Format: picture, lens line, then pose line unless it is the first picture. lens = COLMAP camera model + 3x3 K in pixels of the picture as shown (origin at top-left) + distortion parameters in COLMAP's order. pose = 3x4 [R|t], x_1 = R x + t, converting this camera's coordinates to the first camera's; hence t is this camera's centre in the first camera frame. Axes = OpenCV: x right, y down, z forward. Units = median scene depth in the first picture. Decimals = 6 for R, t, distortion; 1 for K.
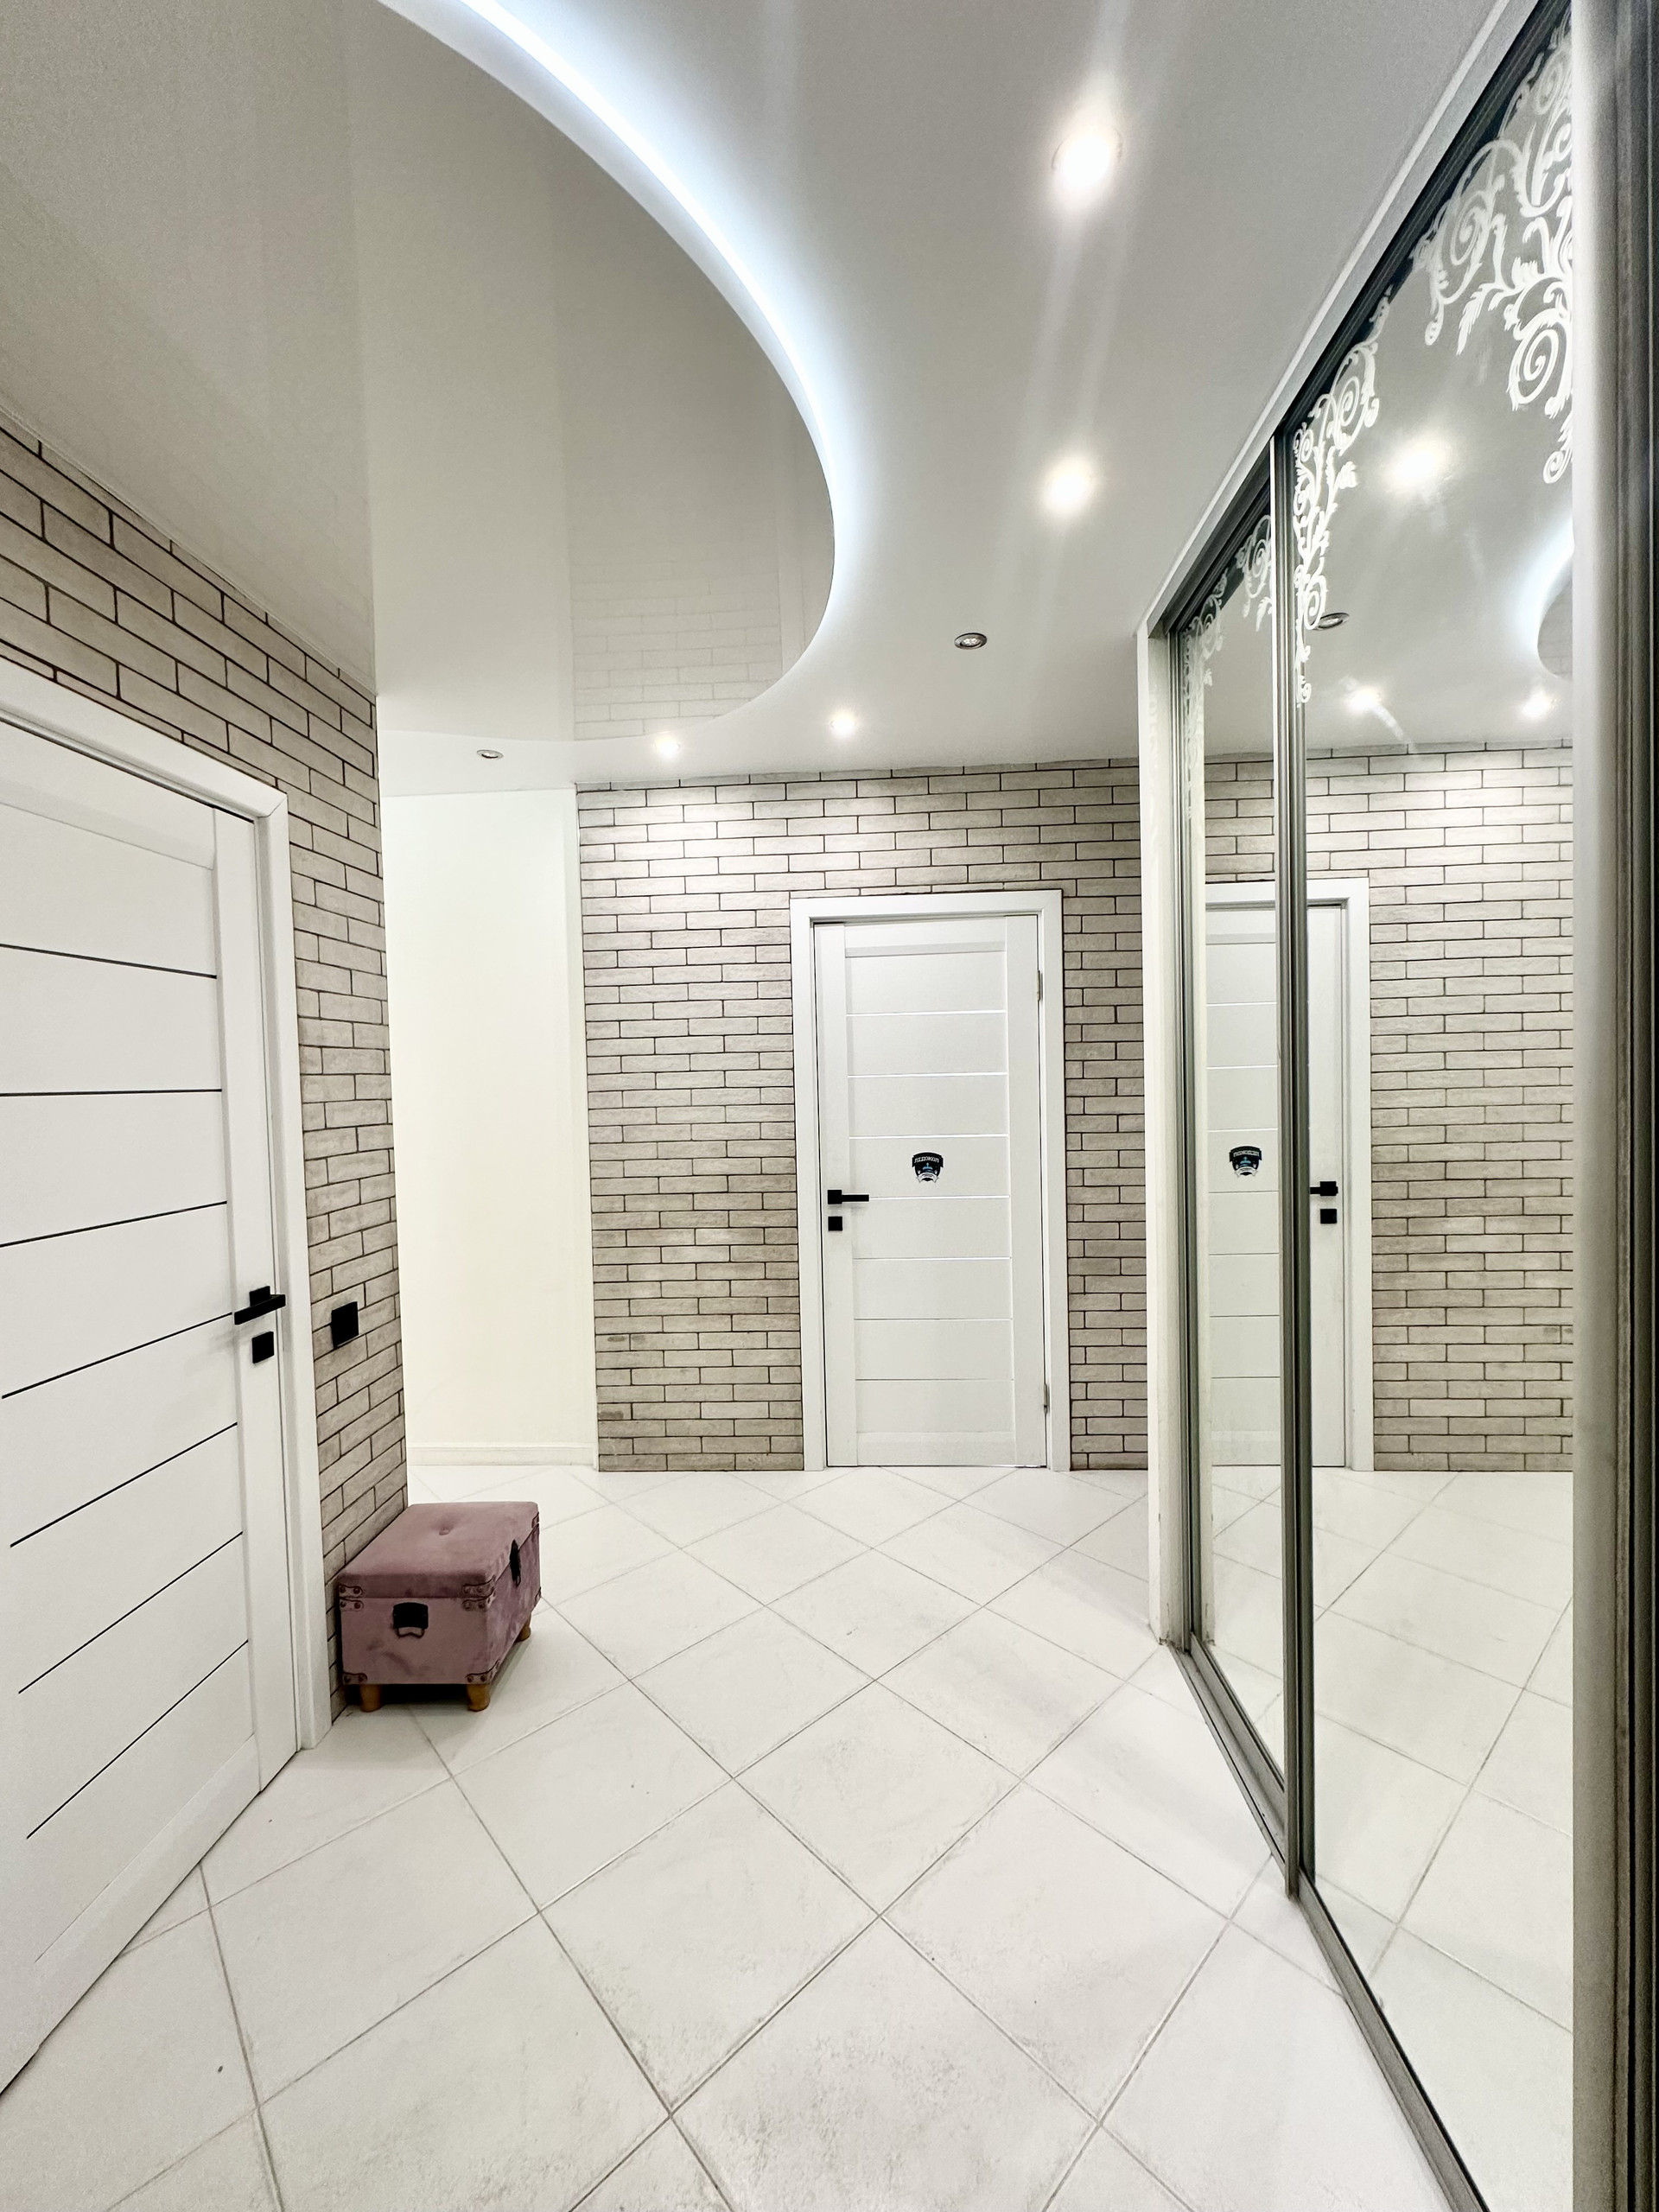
lens RADIAL K [[876.9, 0, 828.9], [0, 876.9, 1103.9], [0, 0, 1]] dist [-0.000466, 0.000077]
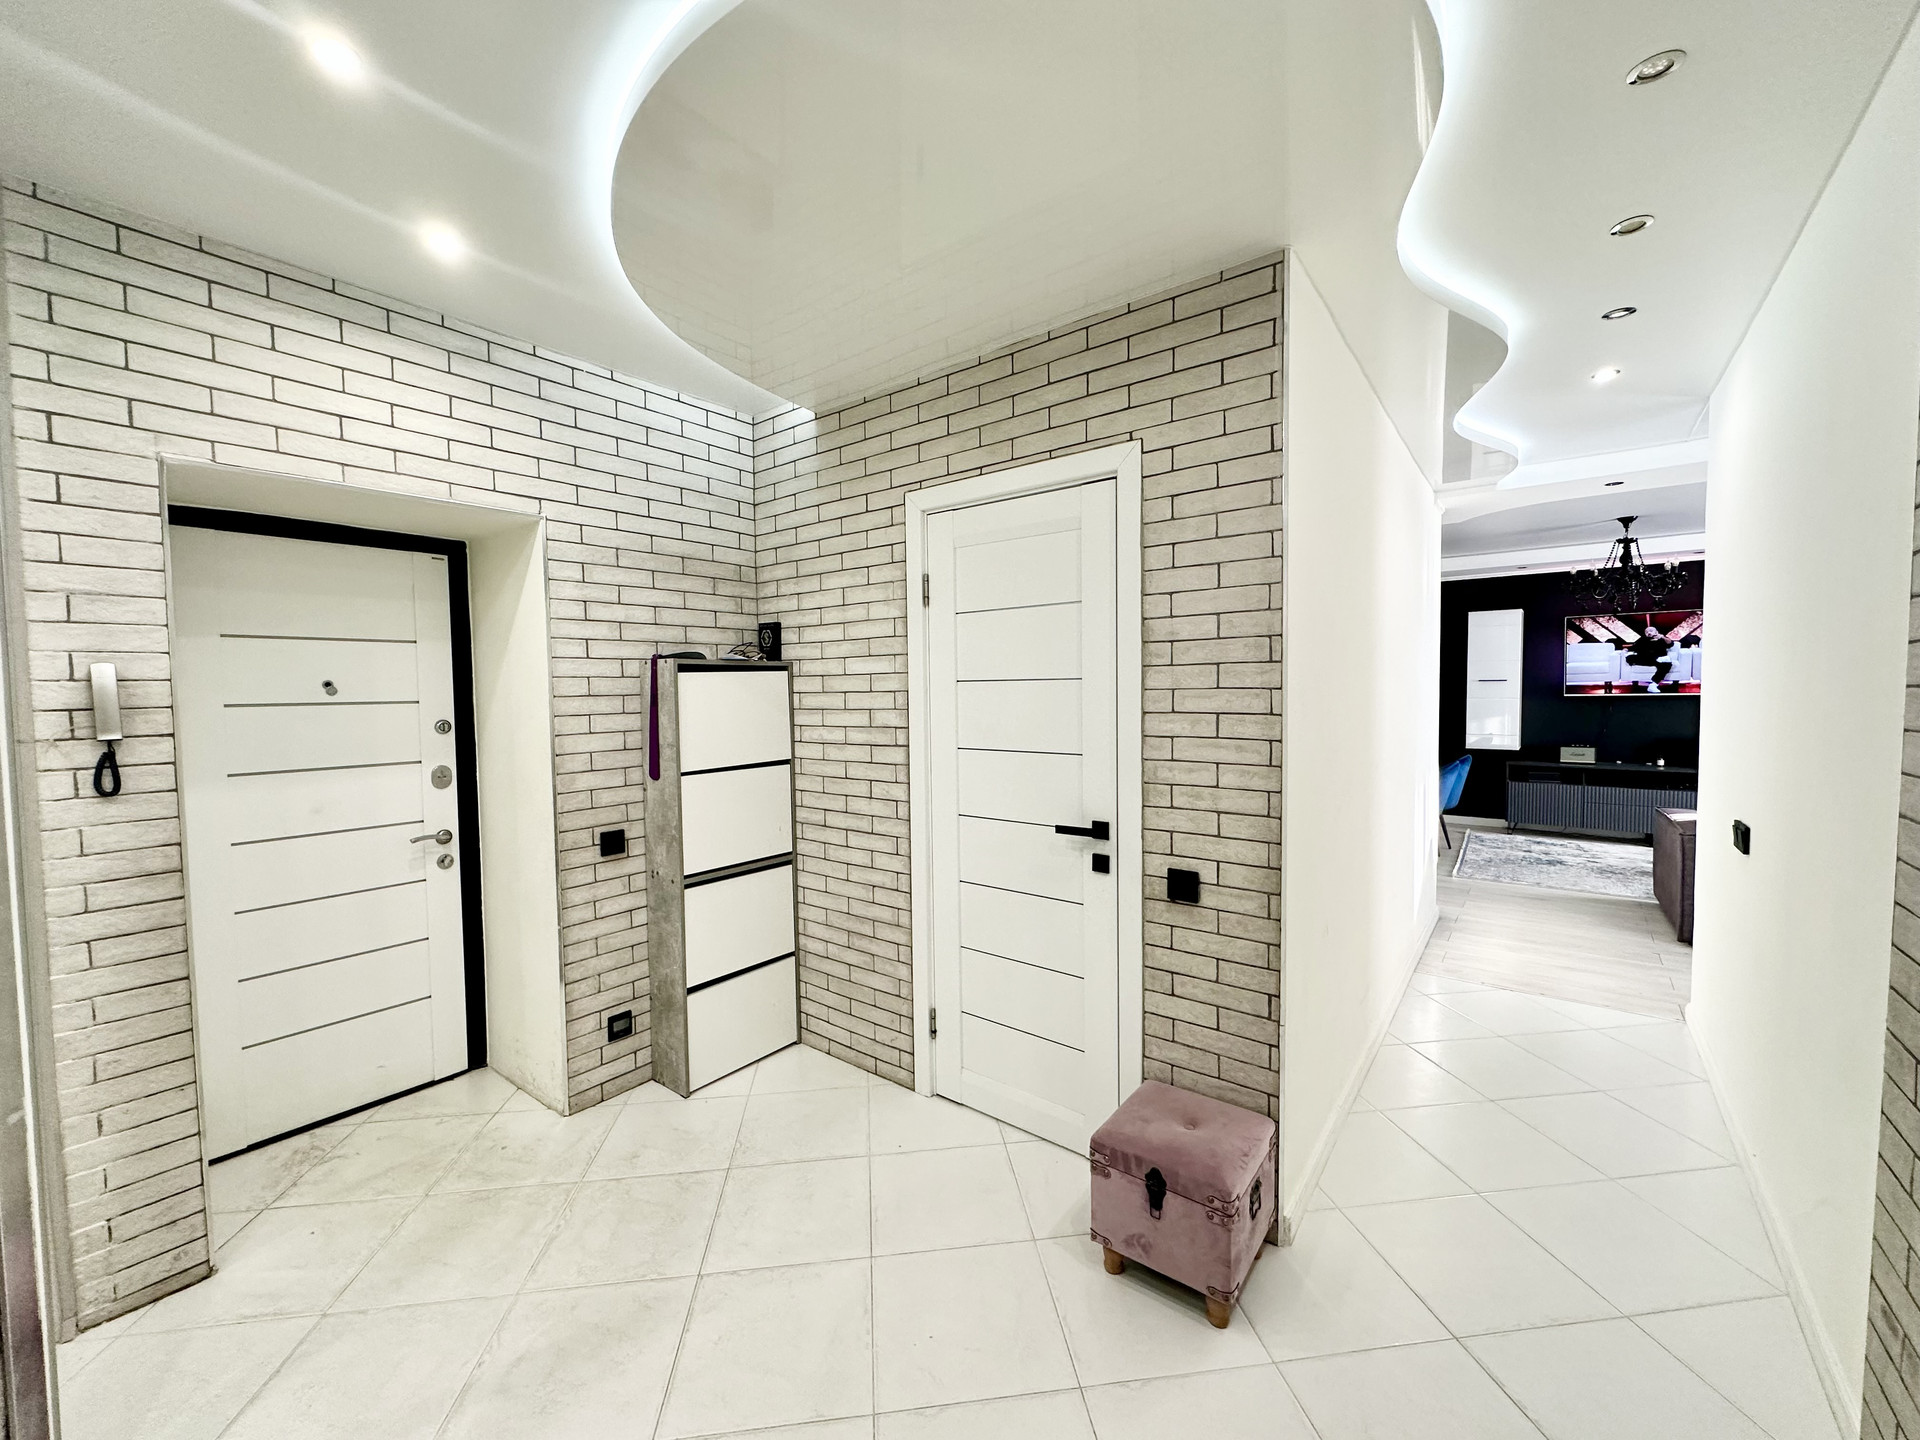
lens RADIAL K [[761.2, 0, 959.4], [0, 761.2, 727.3], [0, 0, 1]] dist [-0.000466, 0.000077]
pose [[-0.572797, 0.069113, -0.816778, 0.403140], [-0.001334, 0.996359, 0.085243, -0.036312], [0.819696, 0.049917, -0.570620, 1.323035]]
